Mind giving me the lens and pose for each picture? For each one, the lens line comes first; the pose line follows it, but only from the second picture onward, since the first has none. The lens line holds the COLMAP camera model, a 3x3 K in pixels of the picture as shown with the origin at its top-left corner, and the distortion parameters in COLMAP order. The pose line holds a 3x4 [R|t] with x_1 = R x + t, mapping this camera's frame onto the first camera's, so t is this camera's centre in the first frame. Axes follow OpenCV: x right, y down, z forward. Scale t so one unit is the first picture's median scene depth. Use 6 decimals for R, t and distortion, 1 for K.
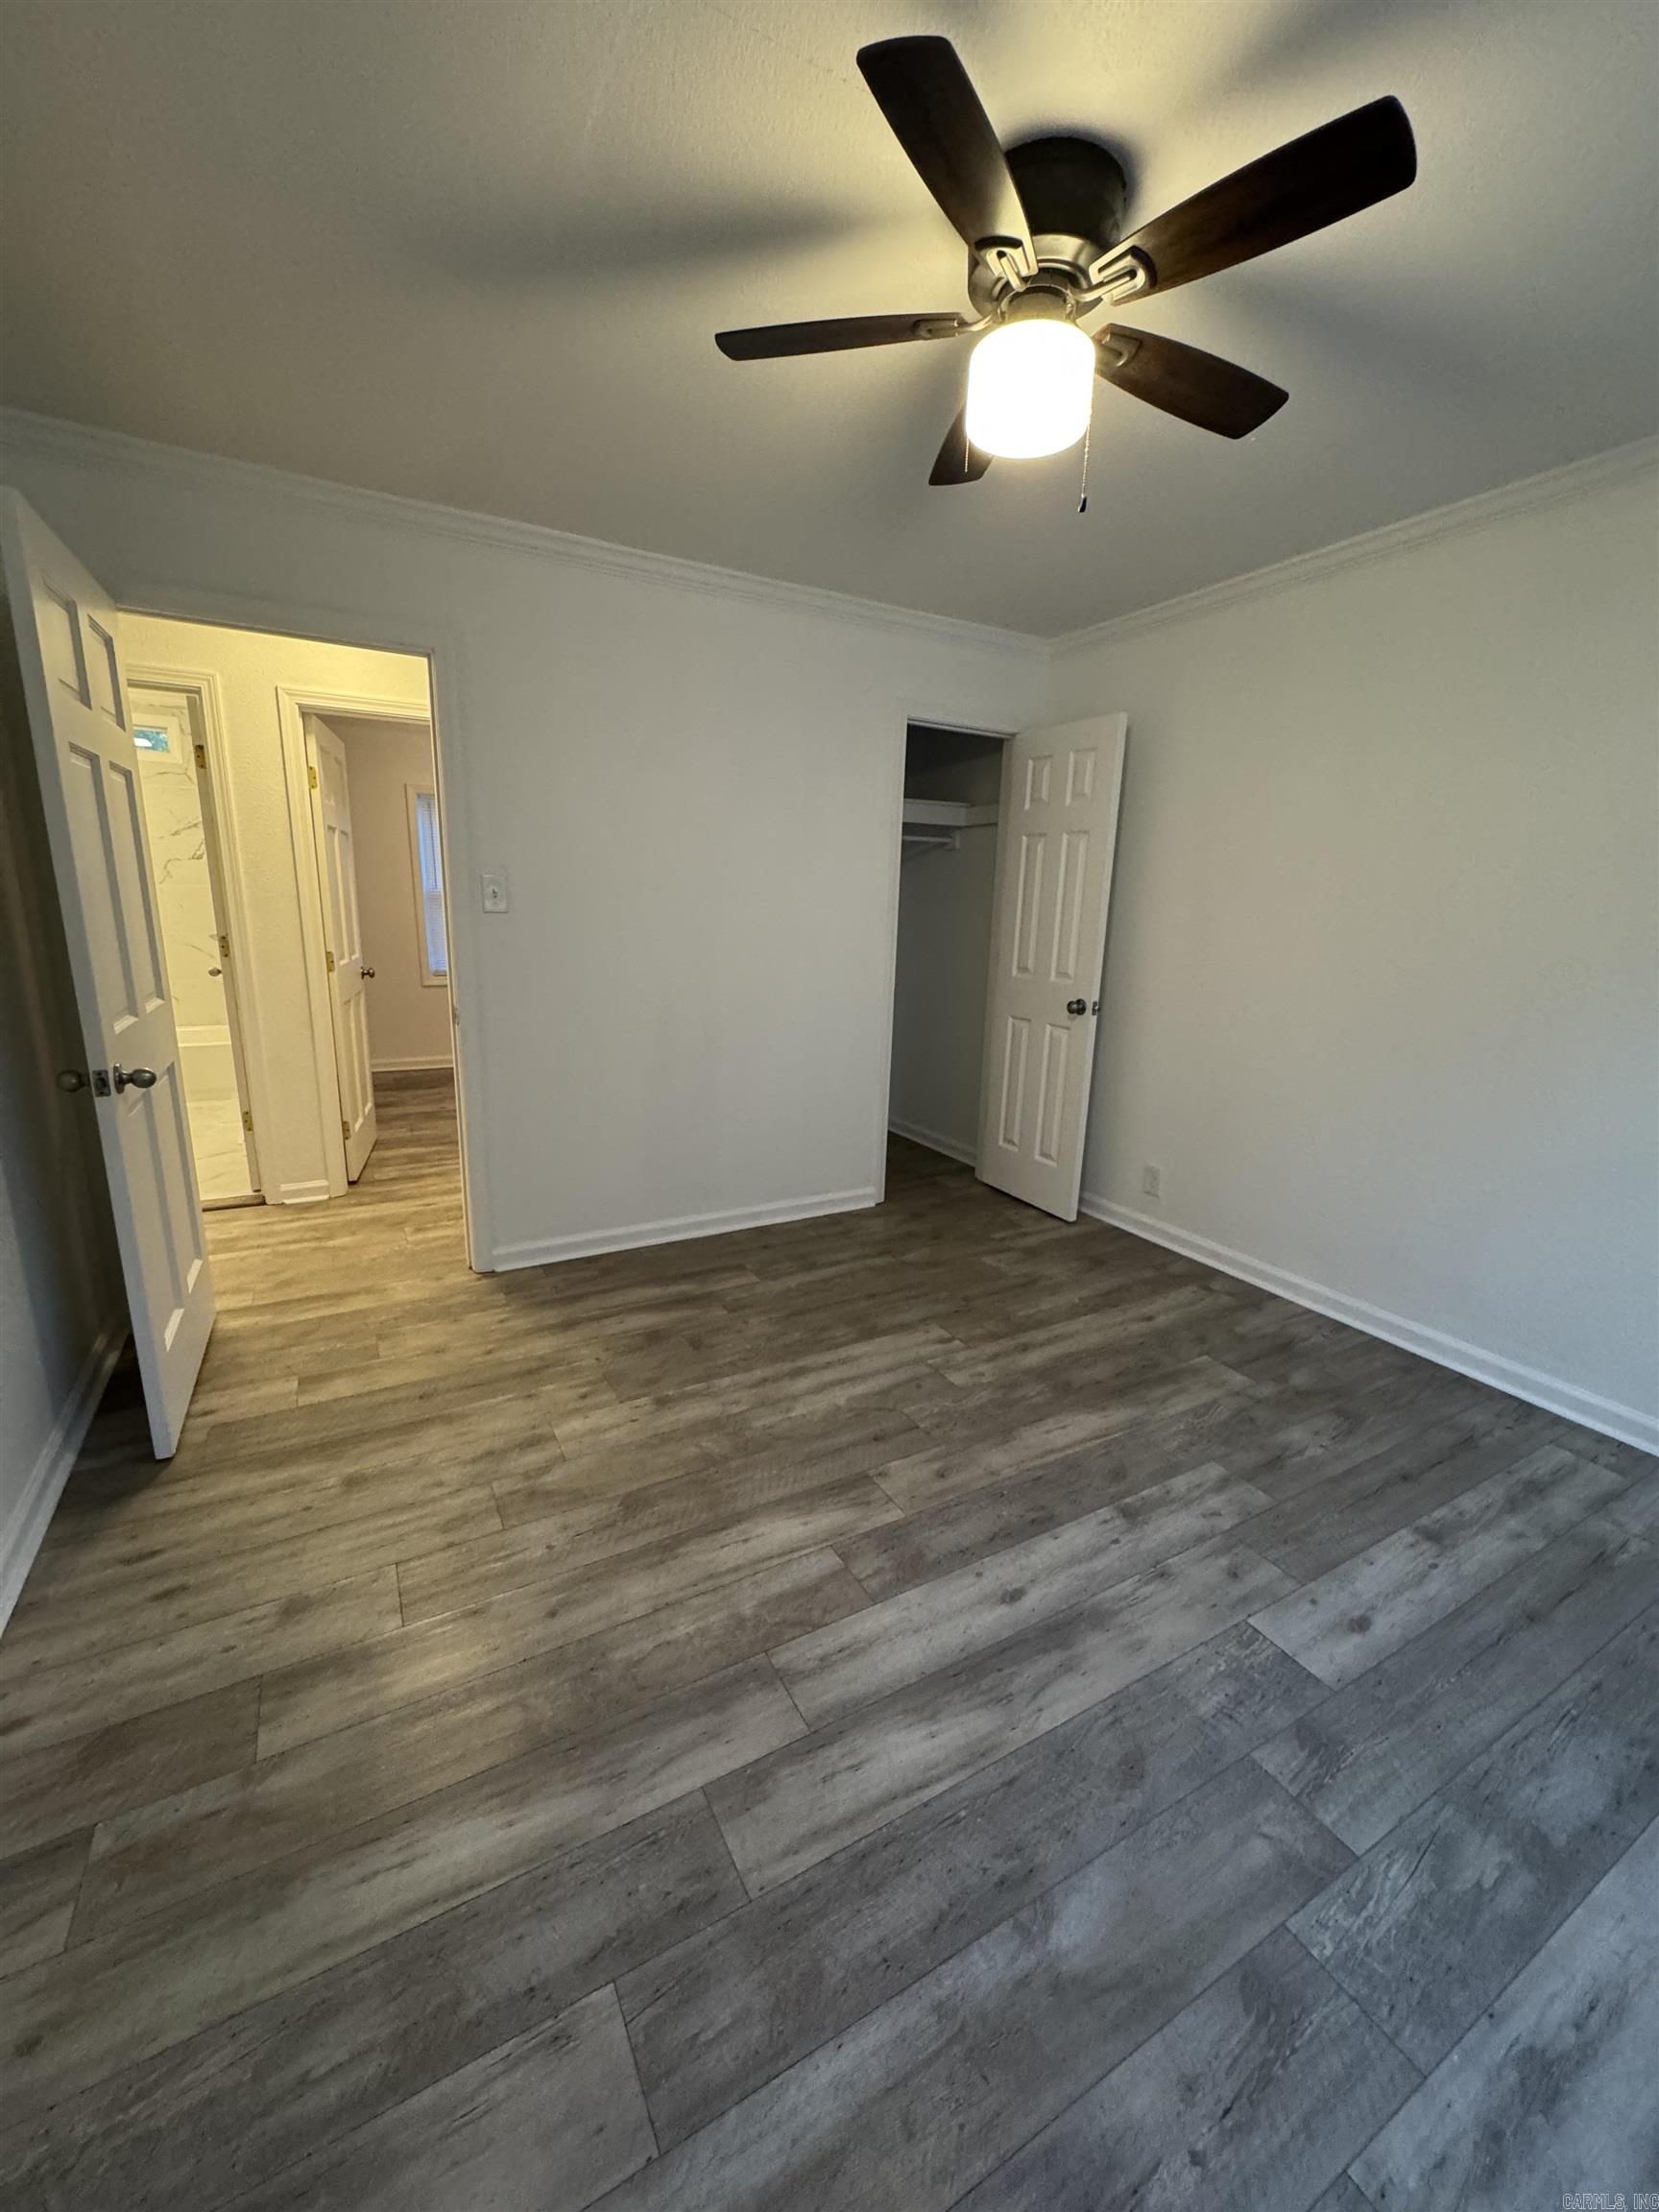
lens RADIAL K [[880.5, 0, 831.5], [0, 880.5, 1105.6], [0, 0, 1]] dist [-0.003571, 0.000486]
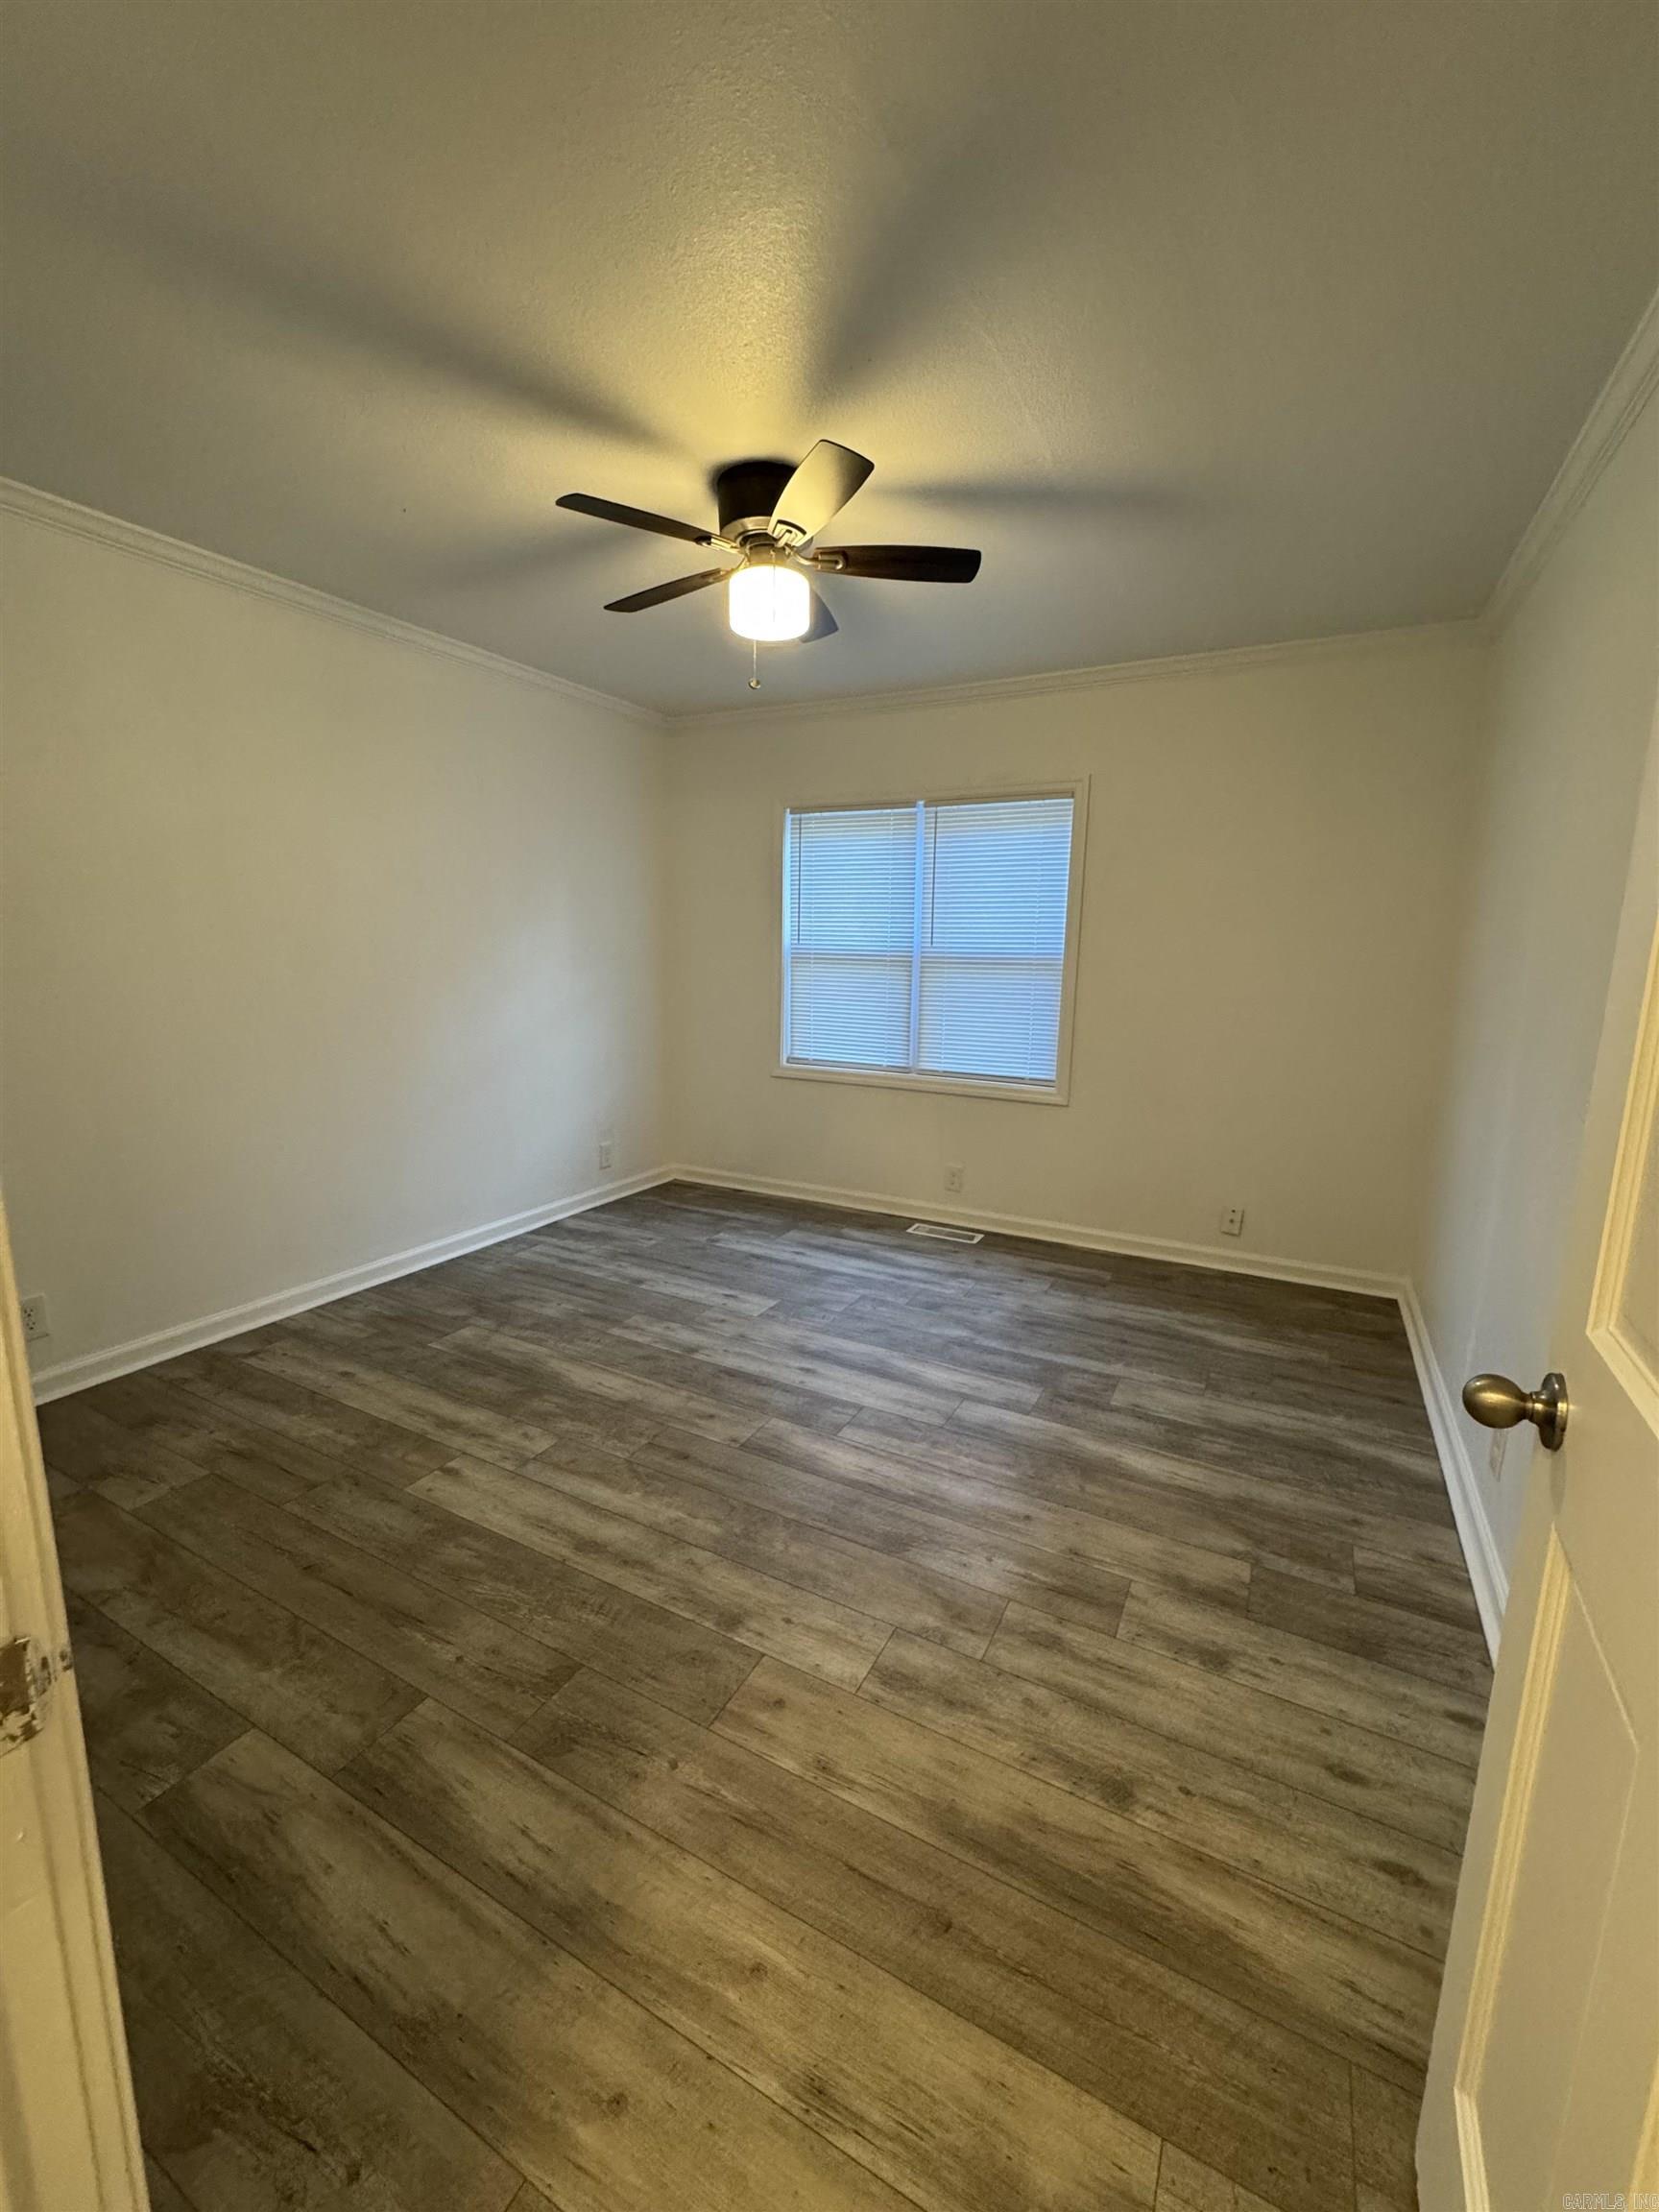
lens RADIAL K [[880.5, 0, 831.5], [0, 880.5, 1105.6], [0, 0, 1]] dist [-0.003571, 0.000486]
pose [[-0.536794, -0.182004, 0.823849, -0.873658], [0.163112, 0.935648, 0.312982, -0.318427], [-0.827796, 0.302387, -0.472563, 1.322220]]
